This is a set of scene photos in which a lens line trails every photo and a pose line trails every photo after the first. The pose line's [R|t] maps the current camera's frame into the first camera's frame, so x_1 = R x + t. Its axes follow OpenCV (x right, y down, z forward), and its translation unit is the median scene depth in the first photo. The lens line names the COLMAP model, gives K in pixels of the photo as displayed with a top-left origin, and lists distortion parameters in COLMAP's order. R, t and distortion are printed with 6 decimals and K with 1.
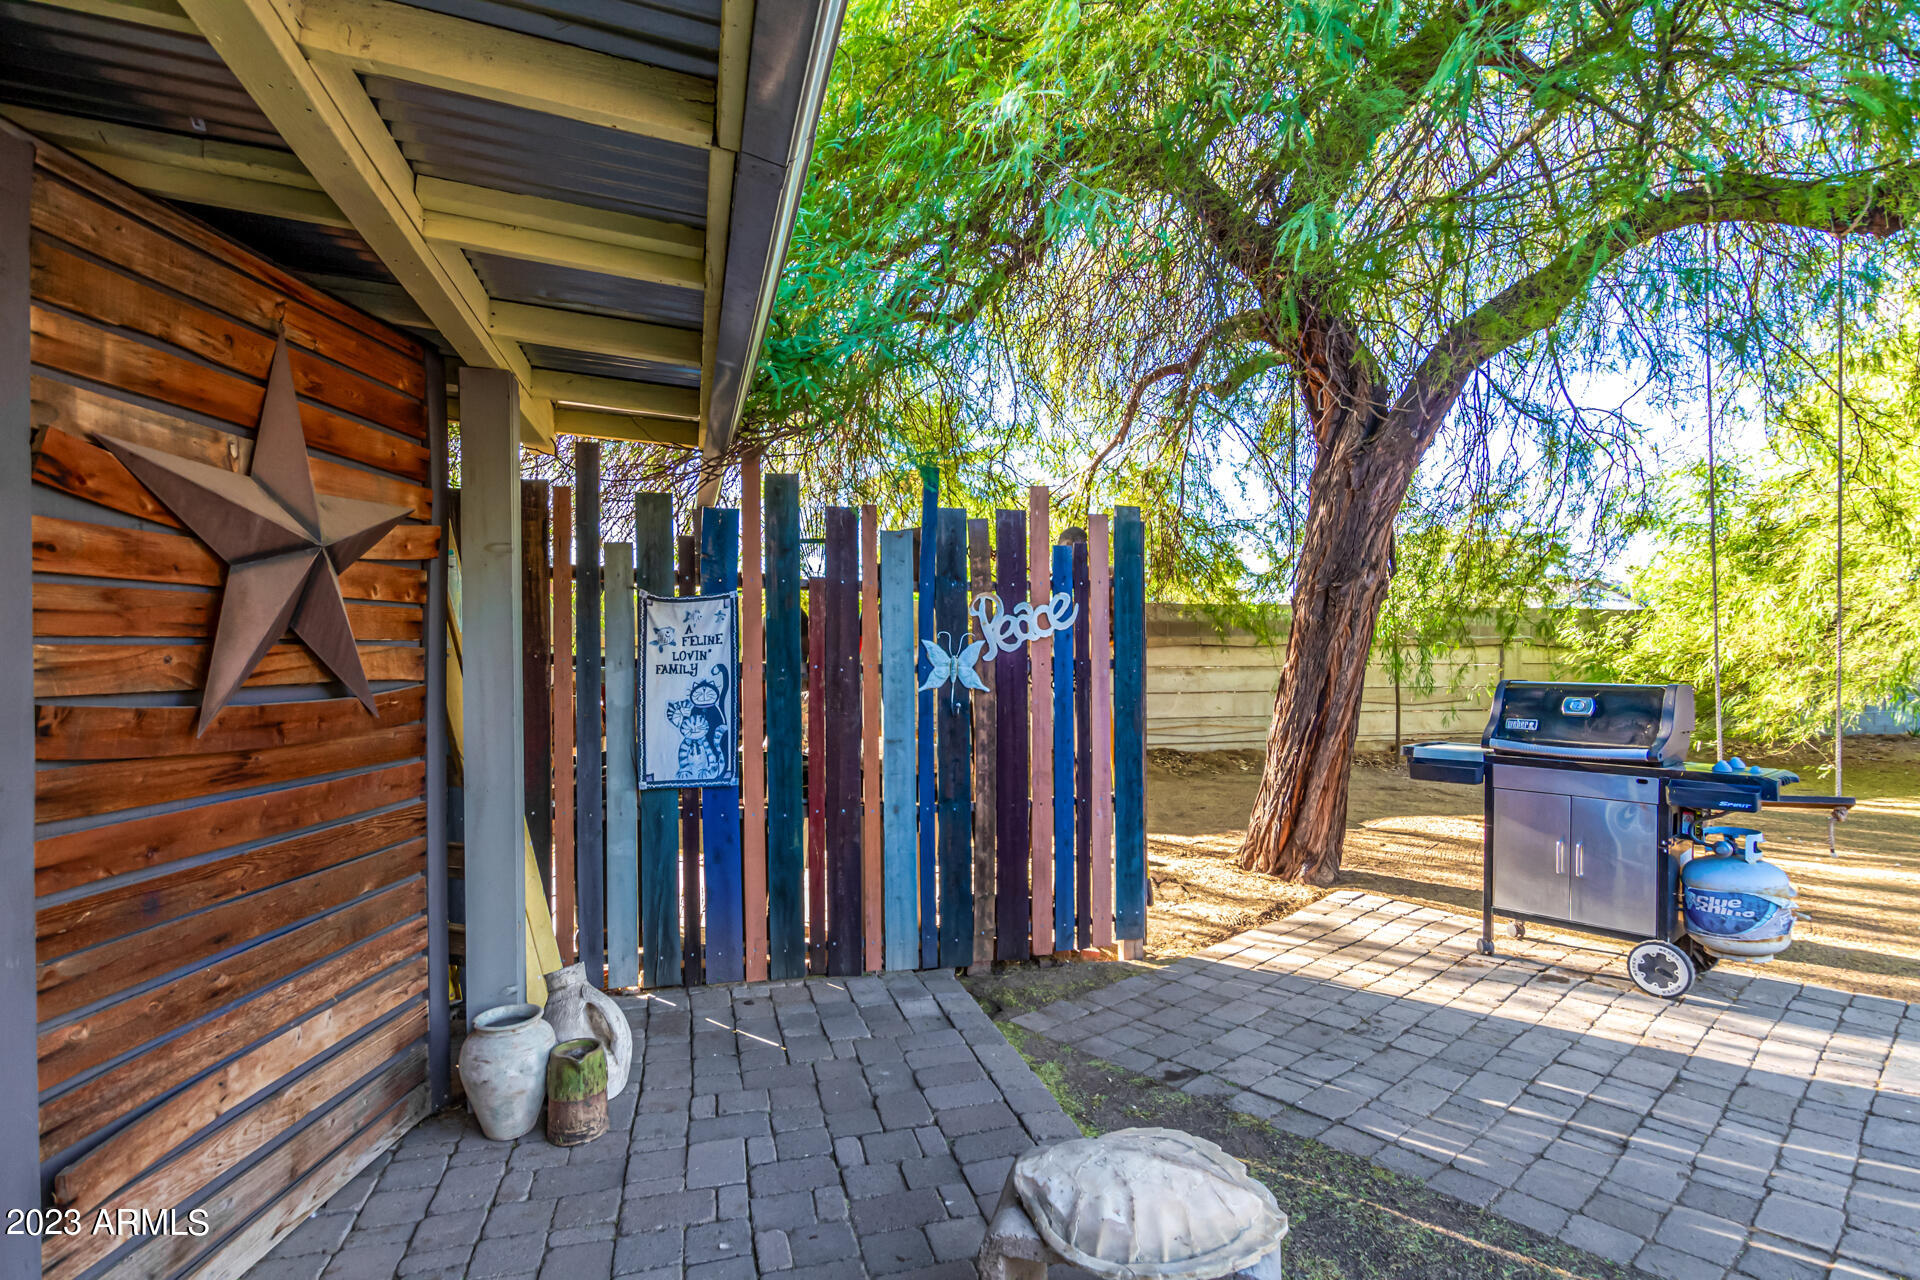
lens RADIAL K [[961.9, 0, 959.3], [0, 961.9, 644.6], [0, 0, 1]] dist [0.000269, -0.000883]
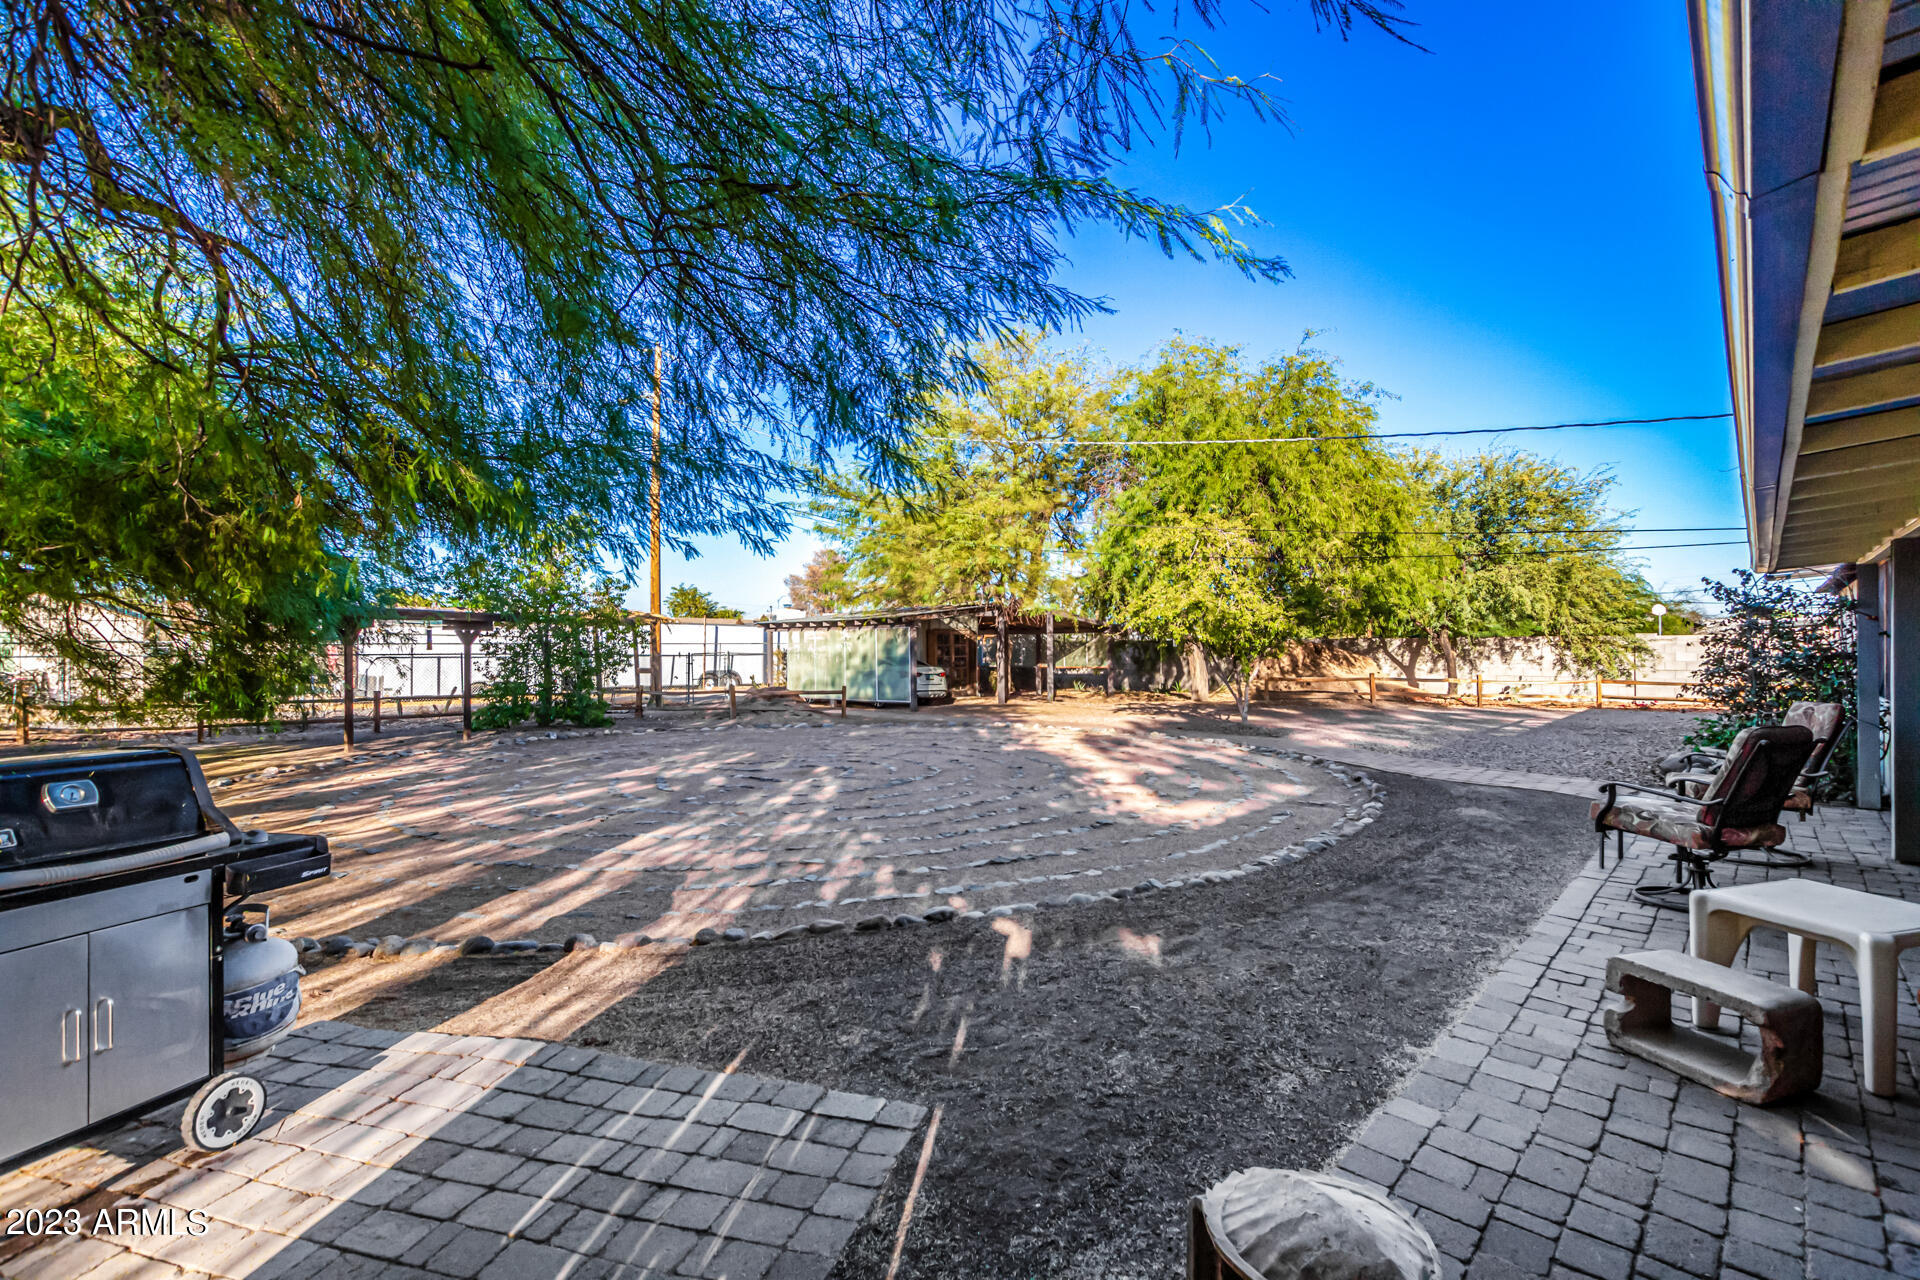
lens RADIAL K [[895.3, 0, 961.8], [0, 895.3, 640.2], [0, 0, 1]] dist [0.000991, 0.000193]
pose [[-0.529621, 0.013905, 0.848120, -0.201307], [-0.000259, 0.999863, -0.016554, -0.031872], [-0.848234, -0.008987, -0.529545, 0.834534]]
